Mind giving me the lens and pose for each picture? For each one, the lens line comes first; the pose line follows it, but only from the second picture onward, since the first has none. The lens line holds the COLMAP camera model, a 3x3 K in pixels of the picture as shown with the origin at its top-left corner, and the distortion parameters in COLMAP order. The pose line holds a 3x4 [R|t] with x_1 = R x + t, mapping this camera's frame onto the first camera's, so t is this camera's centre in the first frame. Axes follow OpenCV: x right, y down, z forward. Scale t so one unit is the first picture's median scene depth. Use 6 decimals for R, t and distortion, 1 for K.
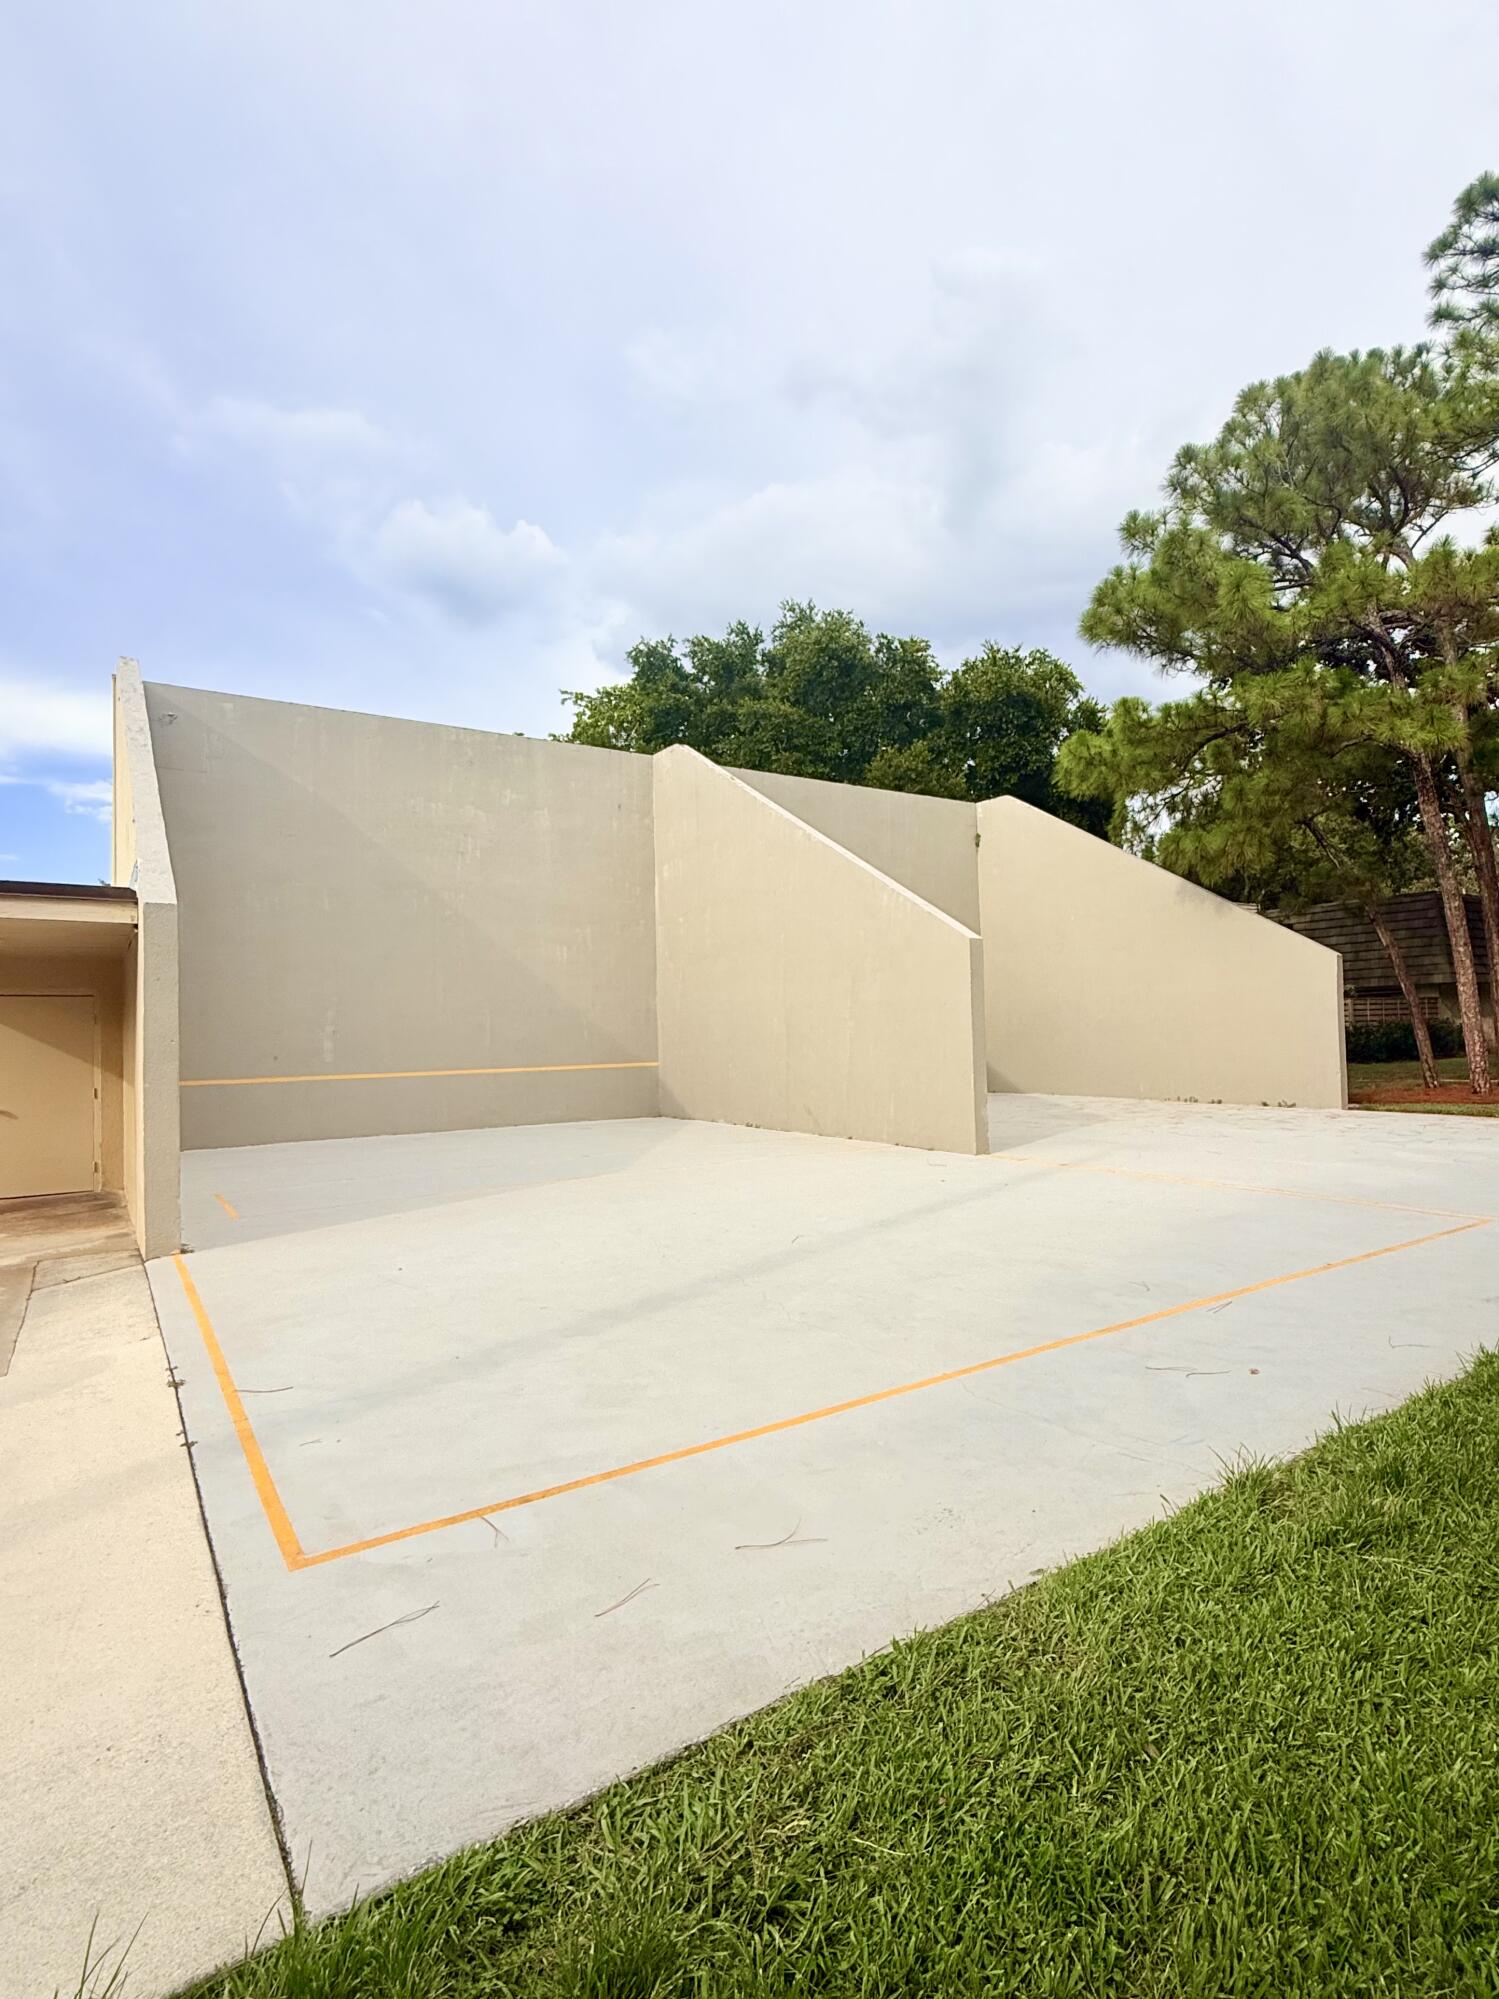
lens RADIAL K [[1008.1, 0, 749.5], [0, 1008.1, 999.5], [0, 0, 1]] dist [0.000178, -0.000026]
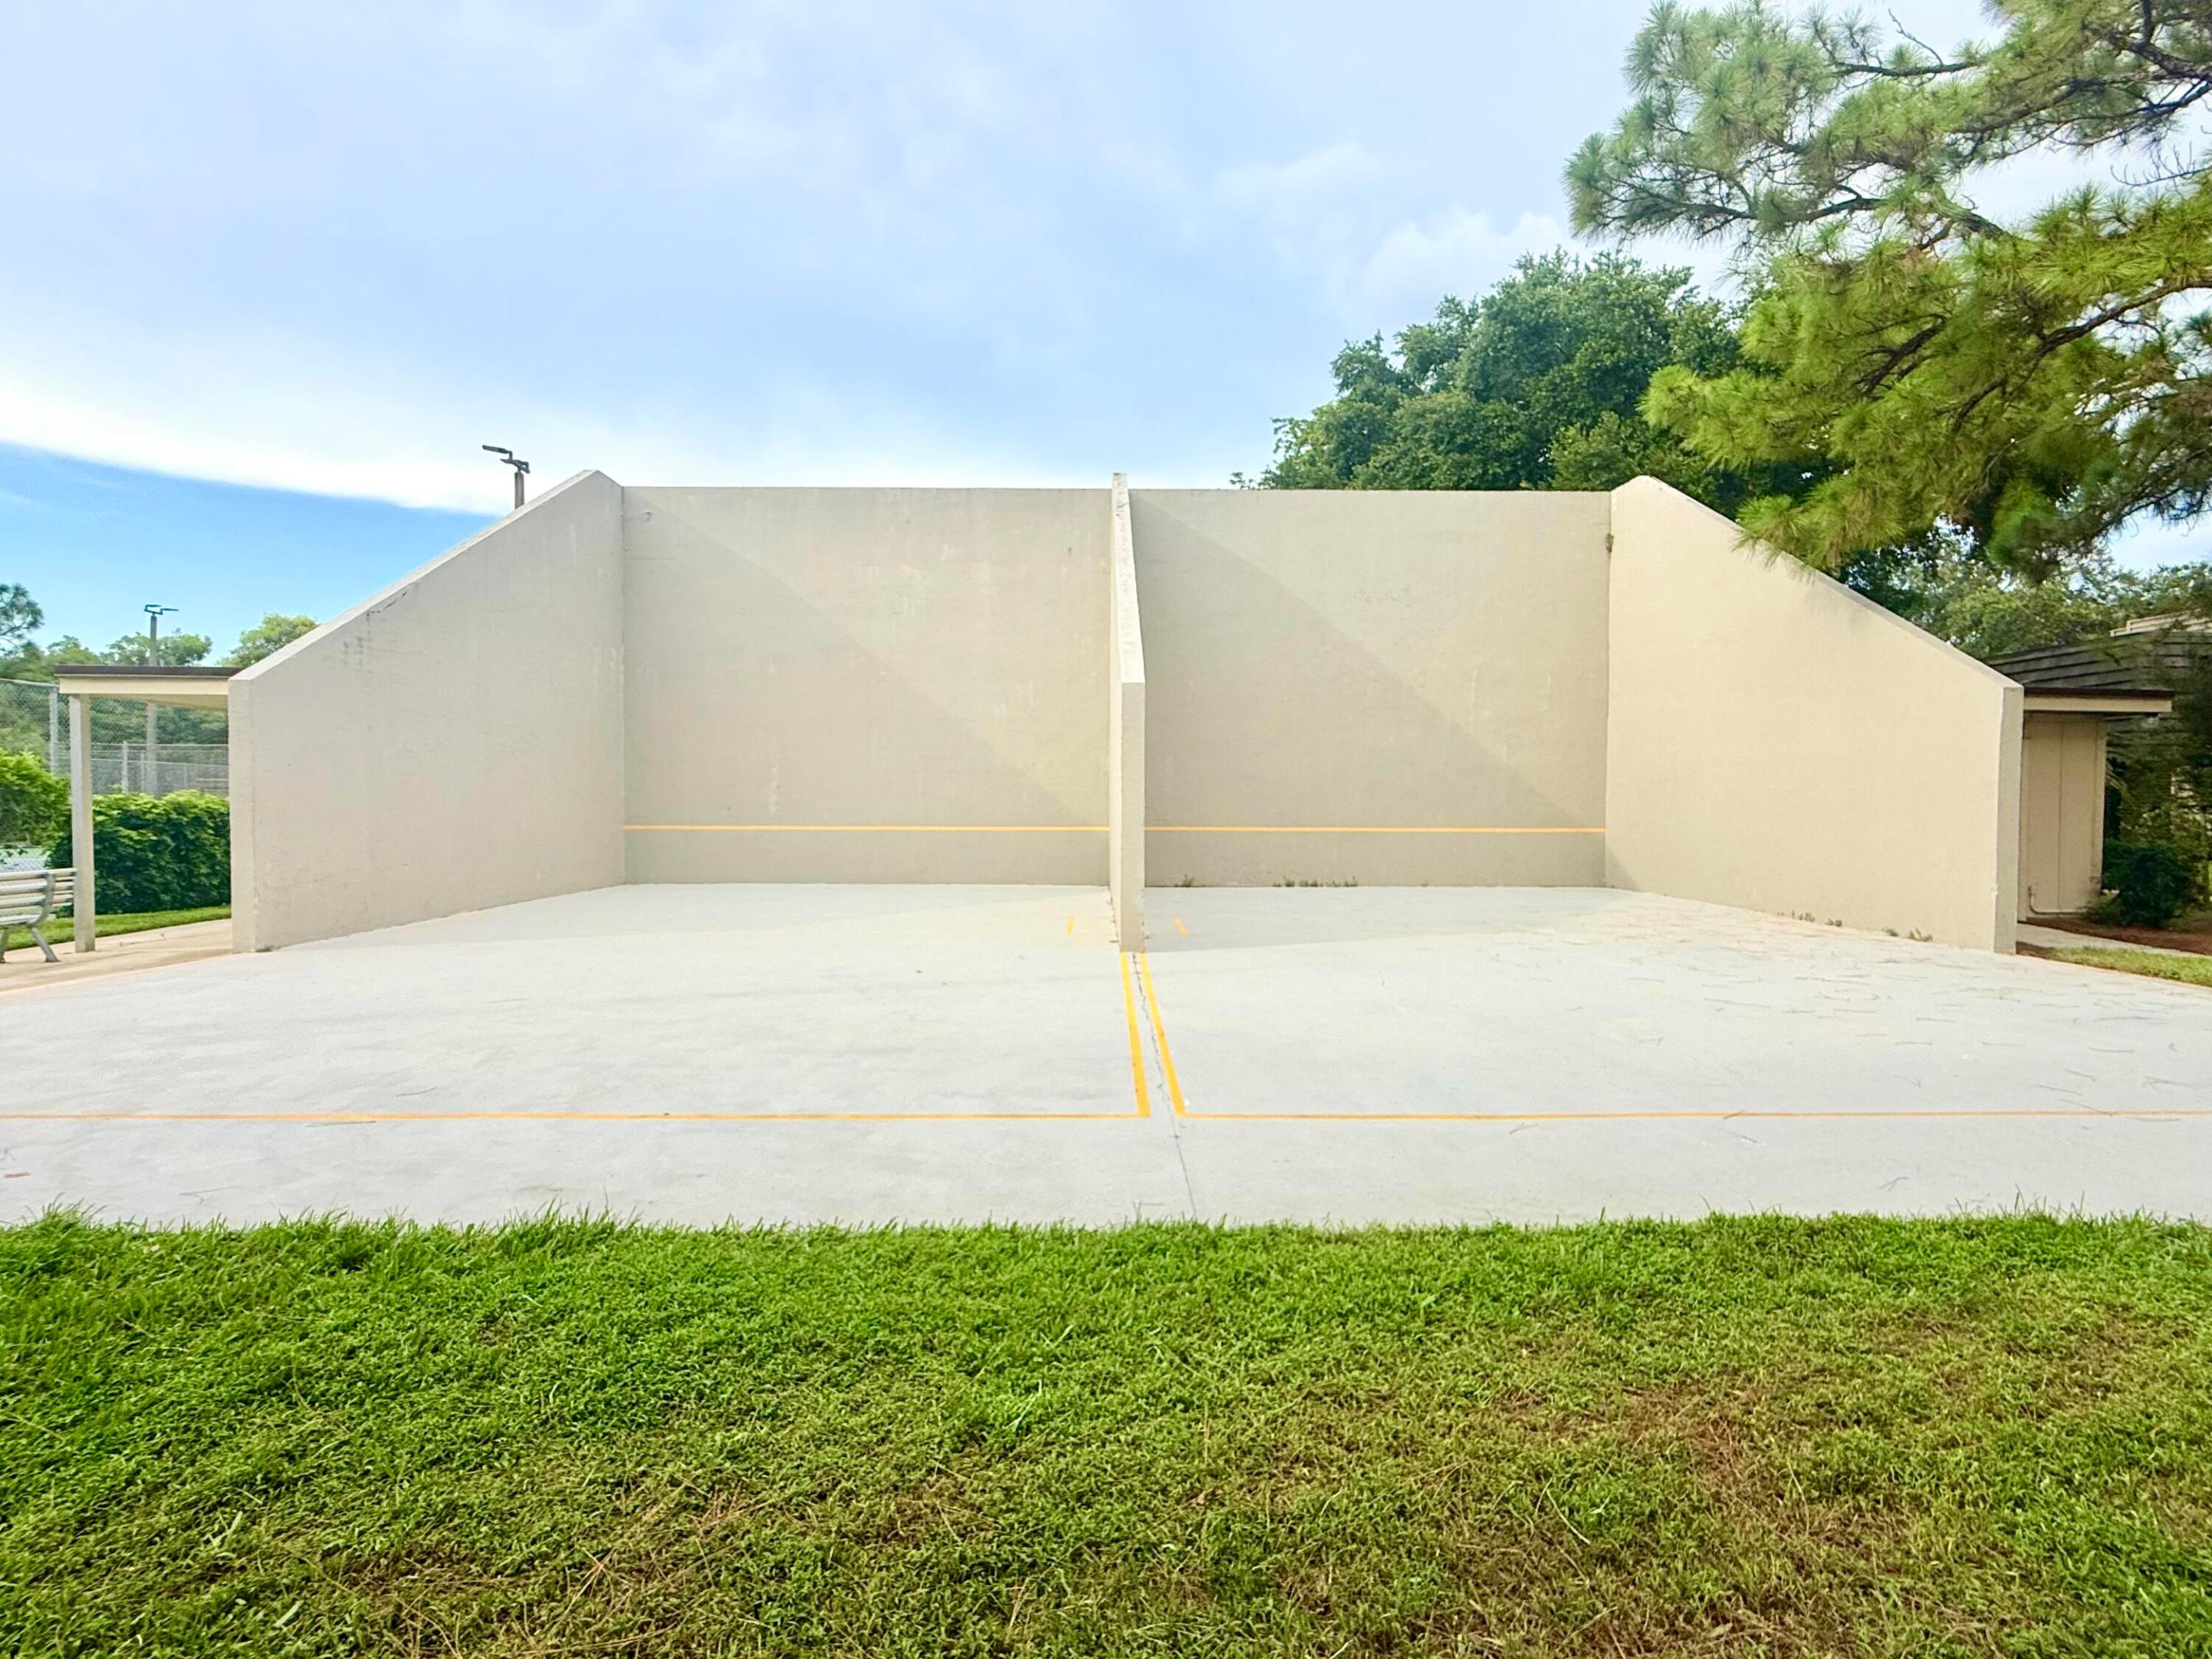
lens RADIAL K [[1049.2, 0, 1106.0], [0, 1049.2, 829.5], [0, 0, 1]] dist [0.000199, -0.000108]
pose [[0.845175, 0.042288, -0.532815, 0.268529], [-0.004181, 0.997358, 0.072527, -0.003160], [0.534474, -0.059070, 0.843118, 0.118913]]
